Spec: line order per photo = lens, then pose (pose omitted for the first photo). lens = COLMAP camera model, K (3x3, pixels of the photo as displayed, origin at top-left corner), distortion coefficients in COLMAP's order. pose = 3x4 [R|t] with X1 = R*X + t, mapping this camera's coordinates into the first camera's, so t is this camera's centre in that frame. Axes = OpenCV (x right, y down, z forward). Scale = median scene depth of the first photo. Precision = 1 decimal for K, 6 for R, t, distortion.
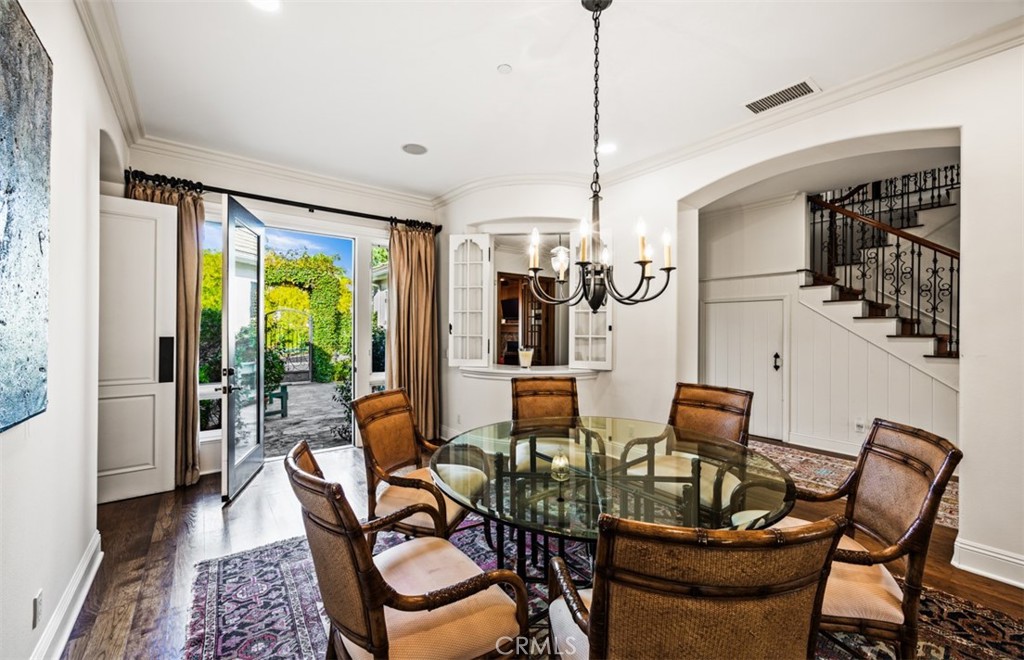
lens RADIAL K [[411.1, 0, 513.3], [0, 411.1, 329.0], [0, 0, 1]] dist [-0.002081, -0.000075]
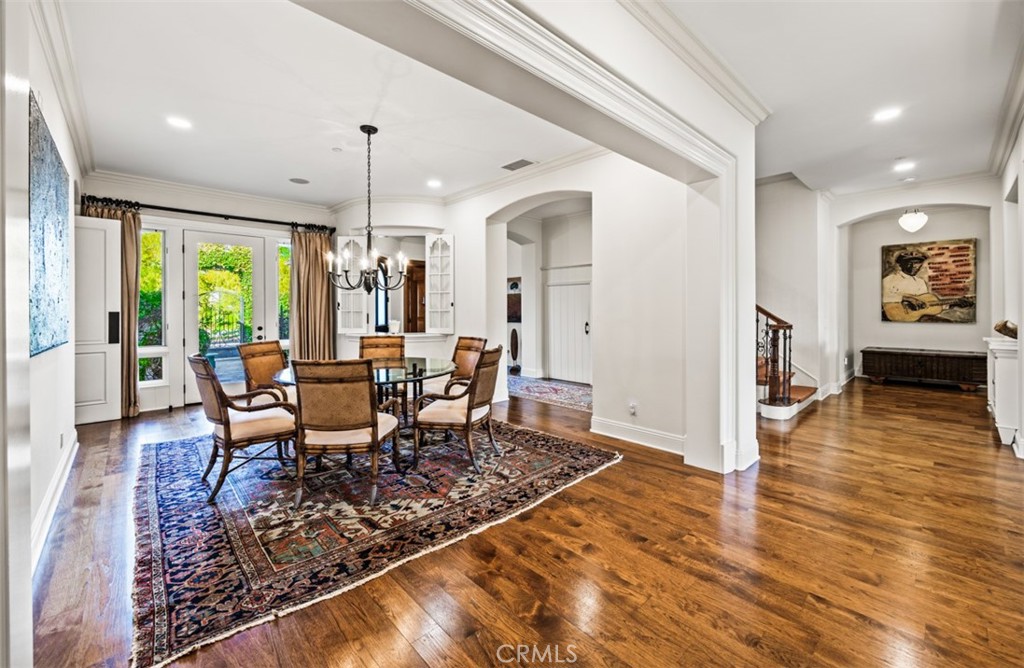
lens RADIAL K [[411.1, 0, 514.9], [0, 411.1, 309.8], [0, 0, 1]] dist [-0.002081, -0.000075]
pose [[0.994204, -0.008421, 0.107183, 0.382042], [0.008252, 0.999964, 0.002020, 0.019673], [-0.107197, -0.001123, 0.994237, -0.557242]]
